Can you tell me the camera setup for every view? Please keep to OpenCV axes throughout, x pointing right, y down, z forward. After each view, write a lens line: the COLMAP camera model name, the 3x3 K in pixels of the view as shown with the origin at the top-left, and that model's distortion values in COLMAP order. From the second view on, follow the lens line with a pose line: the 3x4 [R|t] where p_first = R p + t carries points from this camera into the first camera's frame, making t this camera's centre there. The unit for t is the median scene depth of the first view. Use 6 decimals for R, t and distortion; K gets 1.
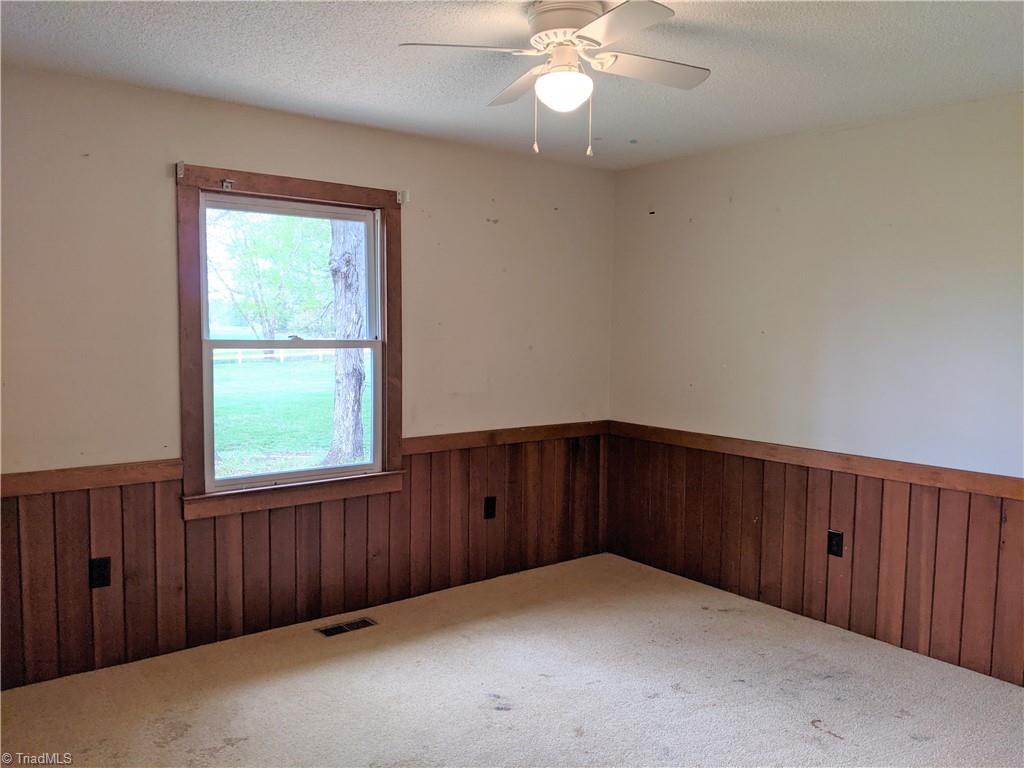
lens RADIAL K [[830.9, 0, 518.8], [0, 830.9, 389.1], [0, 0, 1]] dist [0.067765, -0.080622]
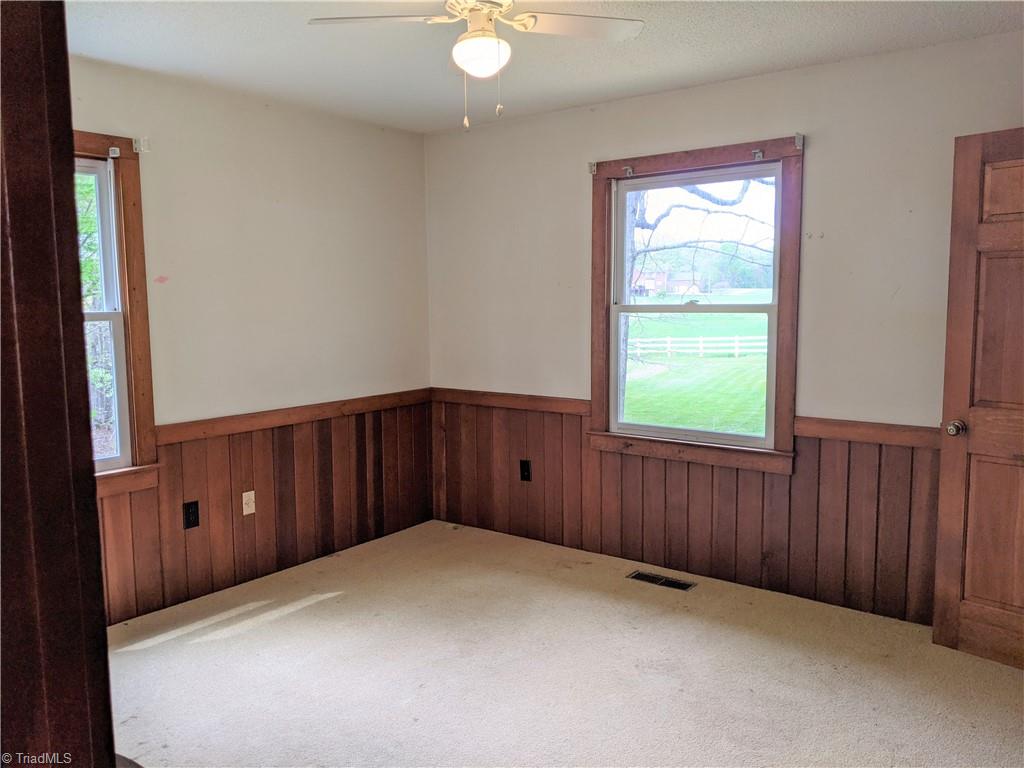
lens RADIAL K [[830.9, 0, 509.1], [0, 830.9, 385.0], [0, 0, 1]] dist [0.067765, -0.080622]
pose [[0.231731, 0.099776, -0.967650, 0.721617], [-0.057275, 0.994400, 0.088818, -0.039879], [0.971092, 0.034840, 0.236148, 0.549786]]
